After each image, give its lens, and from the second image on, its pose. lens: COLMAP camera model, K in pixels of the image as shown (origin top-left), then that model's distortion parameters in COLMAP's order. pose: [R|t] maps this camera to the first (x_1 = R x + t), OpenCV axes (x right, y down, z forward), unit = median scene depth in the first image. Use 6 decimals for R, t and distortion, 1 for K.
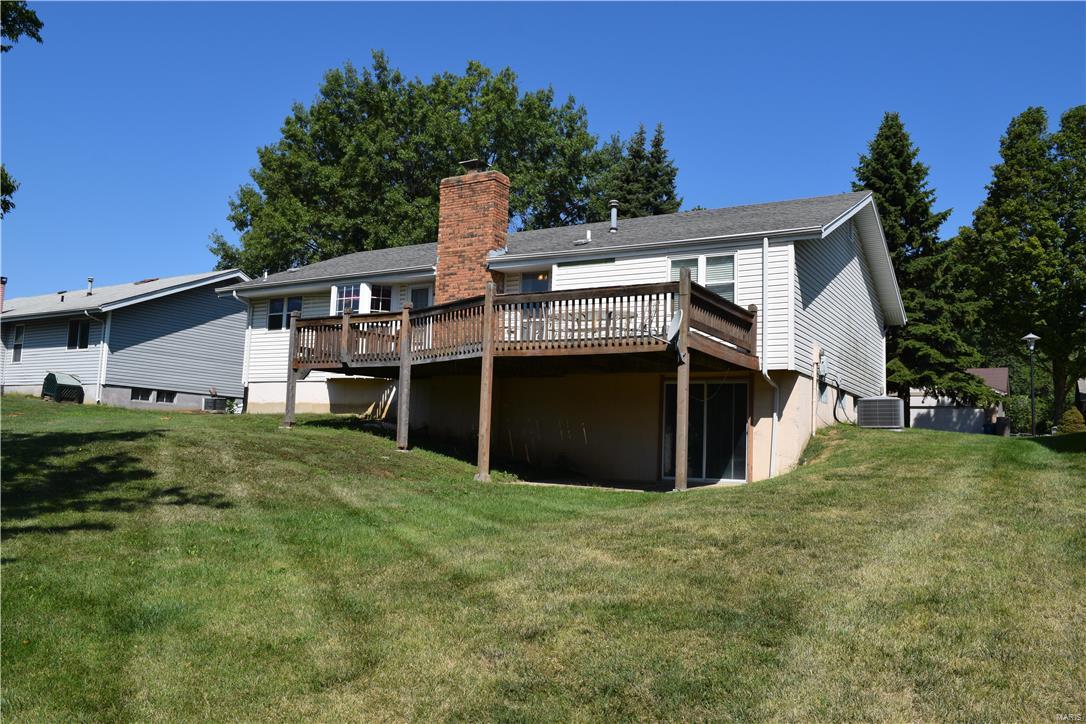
lens RADIAL K [[850.0, 0, 536.9], [0, 850.0, 363.9], [0, 0, 1]] dist [-0.093583, 0.013020]
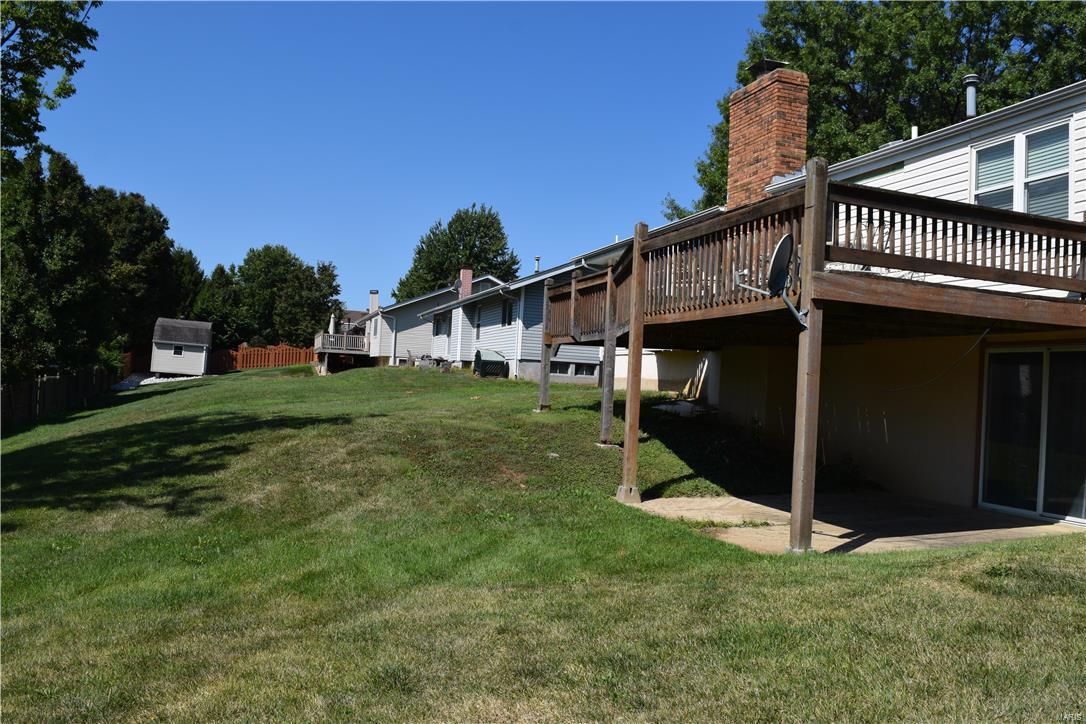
lens RADIAL K [[850.0, 0, 536.9], [0, 850.0, 363.9], [0, 0, 1]] dist [-0.093583, 0.013020]
pose [[0.759563, -0.014733, -0.650266, 0.241628], [0.045097, 0.998530, 0.030052, -0.001009], [0.648868, -0.052152, 0.759112, 0.269900]]
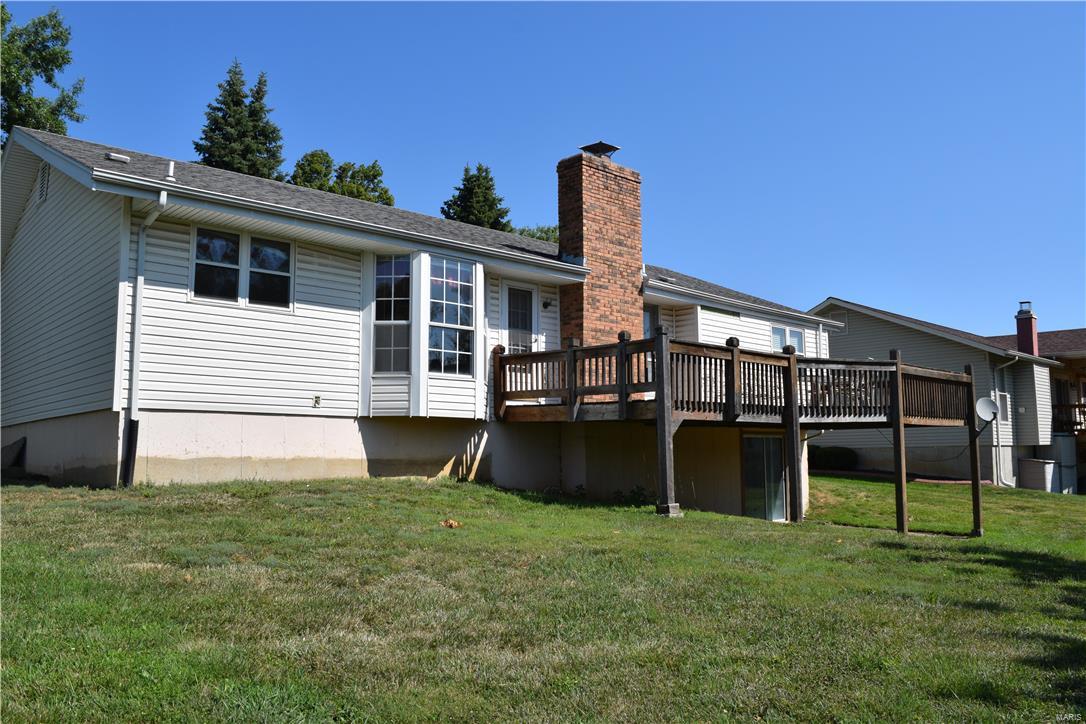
lens RADIAL K [[850.0, 0, 536.9], [0, 850.0, 363.9], [0, 0, 1]] dist [-0.093583, 0.013020]
pose [[0.275675, 0.065483, 0.959018, -0.783647], [-0.084469, 0.995468, -0.043690, 0.000371], [-0.957532, -0.068963, 0.279956, 0.786500]]
